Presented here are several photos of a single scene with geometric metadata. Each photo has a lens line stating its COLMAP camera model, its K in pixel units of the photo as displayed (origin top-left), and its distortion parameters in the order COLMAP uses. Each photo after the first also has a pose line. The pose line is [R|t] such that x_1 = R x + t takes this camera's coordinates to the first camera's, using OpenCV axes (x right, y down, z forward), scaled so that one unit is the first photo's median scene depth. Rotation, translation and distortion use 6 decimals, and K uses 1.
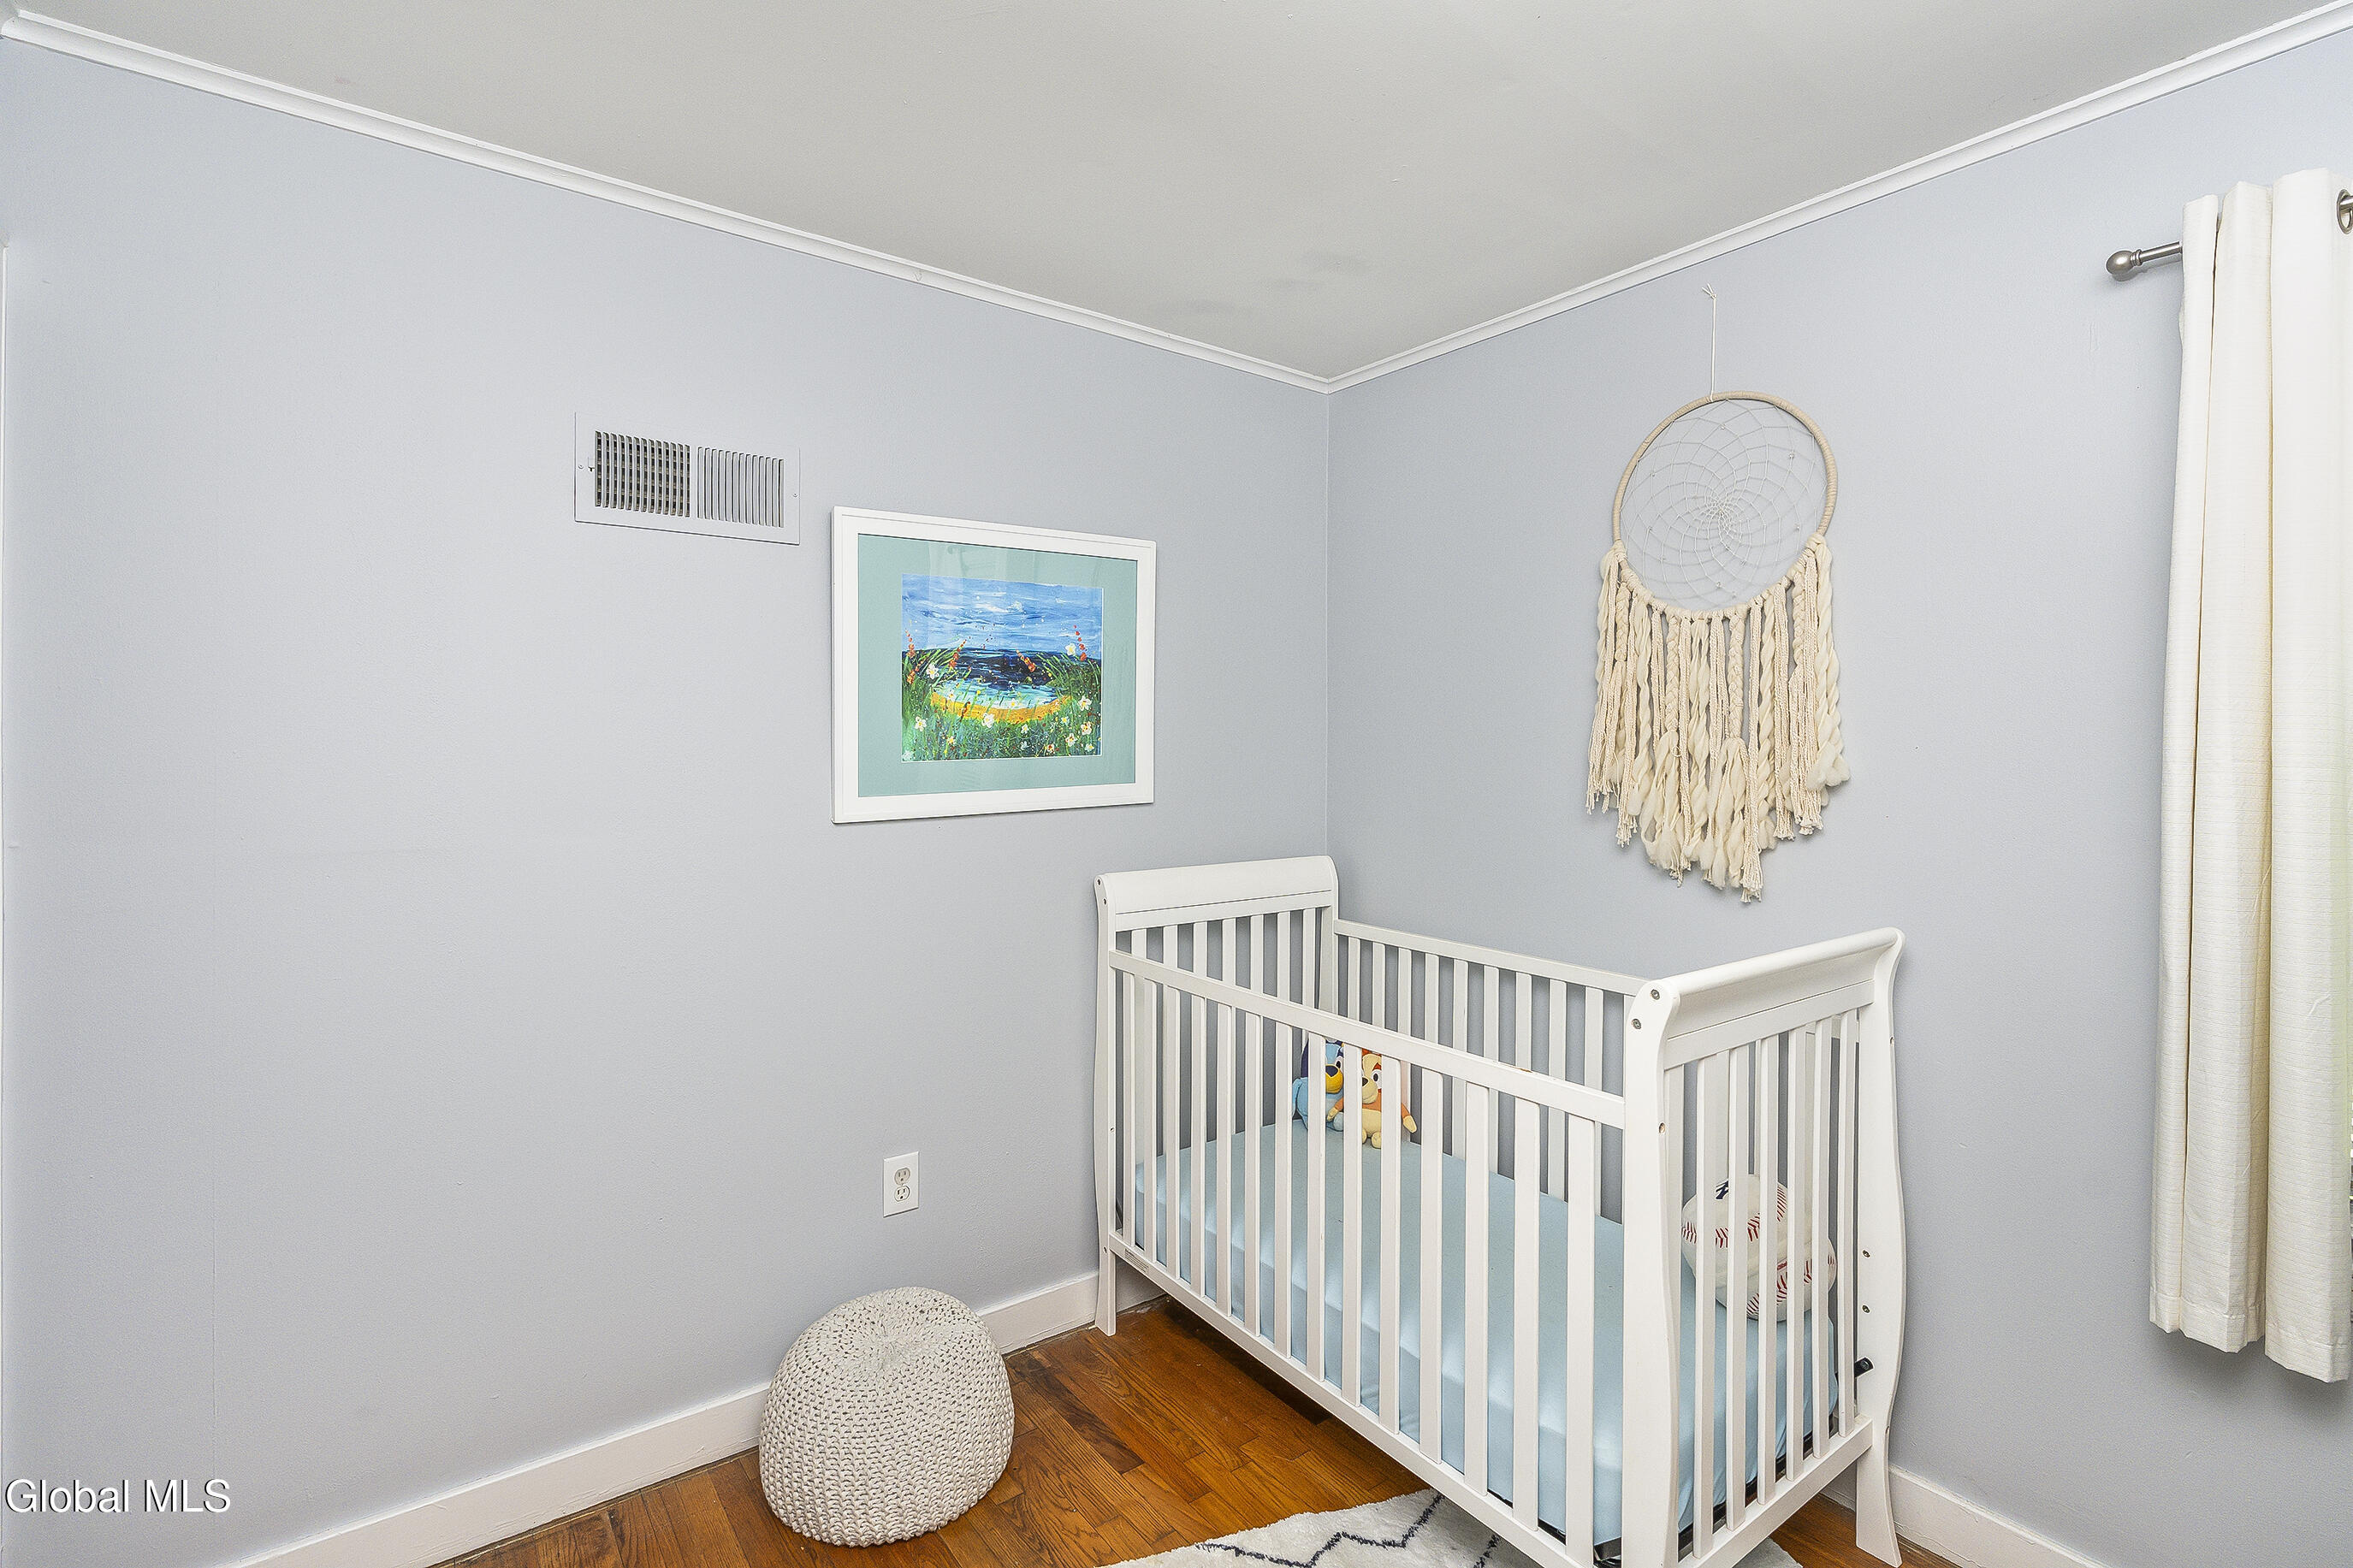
lens RADIAL K [[1065.9, 0, 1217.9], [0, 1065.9, 741.6], [0, 0, 1]] dist [-0.011311, 0.002543]
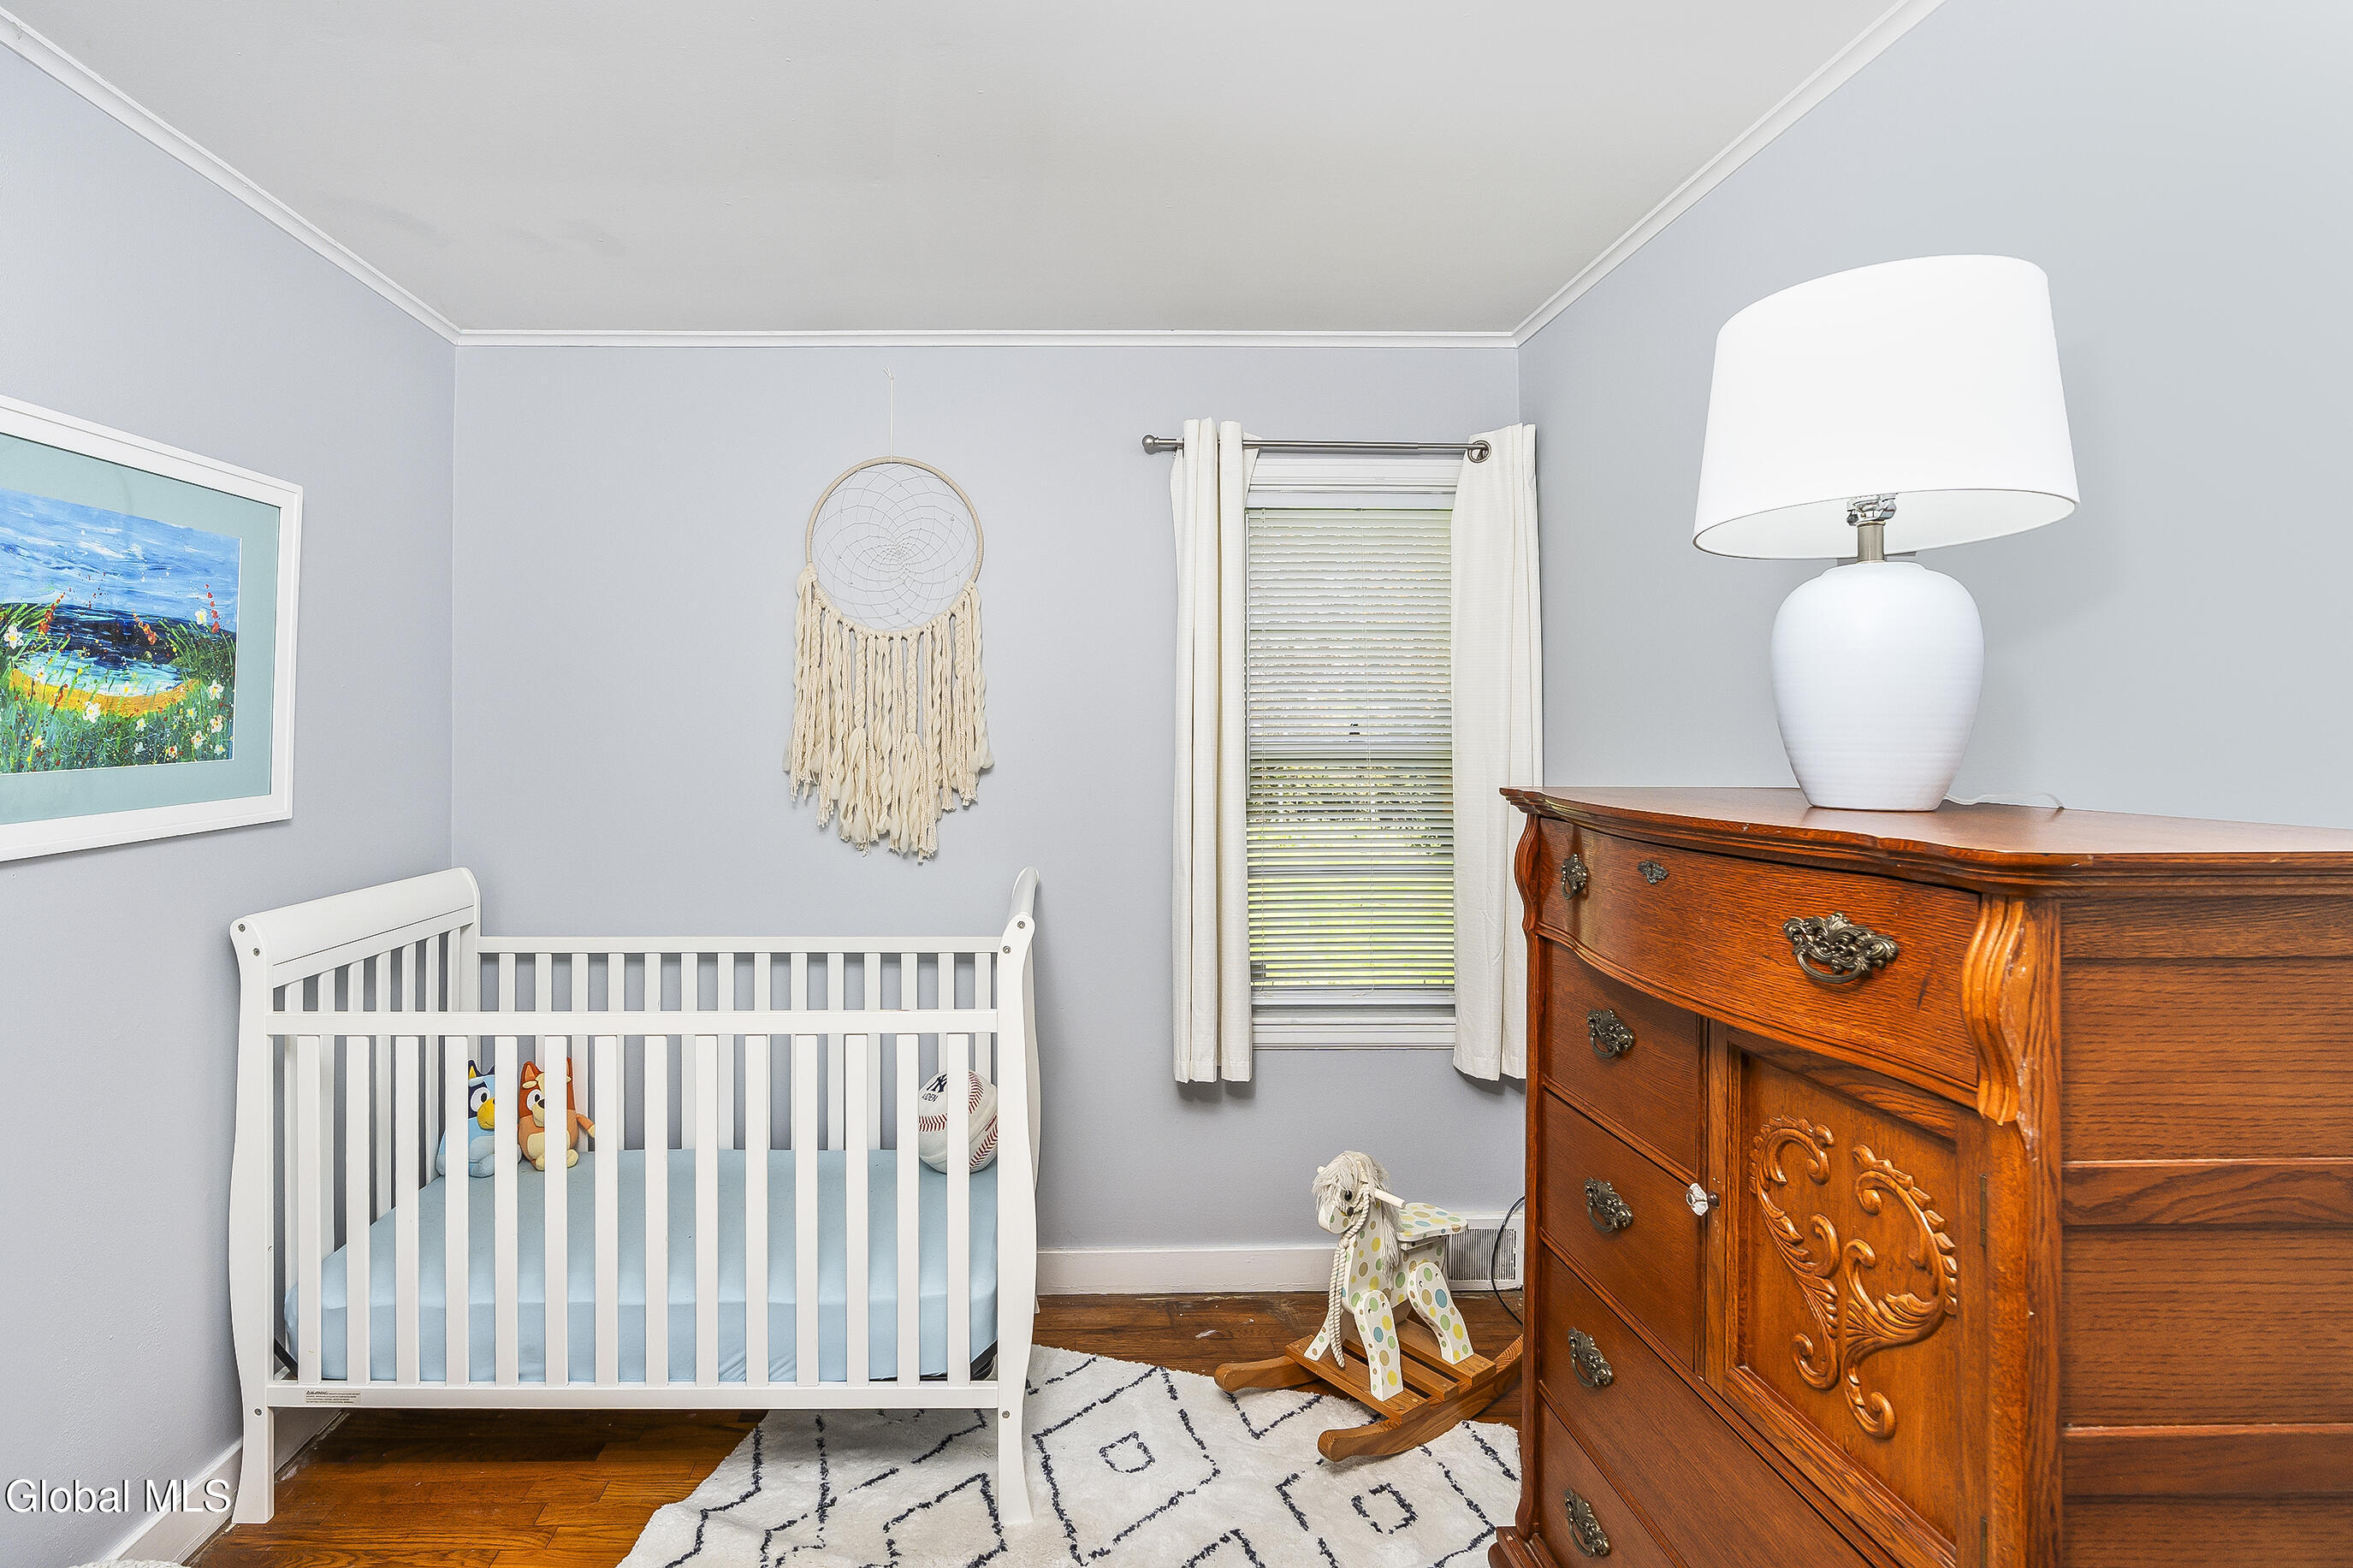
lens RADIAL K [[1065.9, 0, 1075.3], [0, 1065.9, 726.5], [0, 0, 1]] dist [-0.011311, 0.002543]
pose [[0.593556, -0.000169, 0.804793, -0.385797], [0.005406, 0.999978, -0.003777, -0.004774], [-0.804774, 0.006592, 0.593544, 0.085285]]
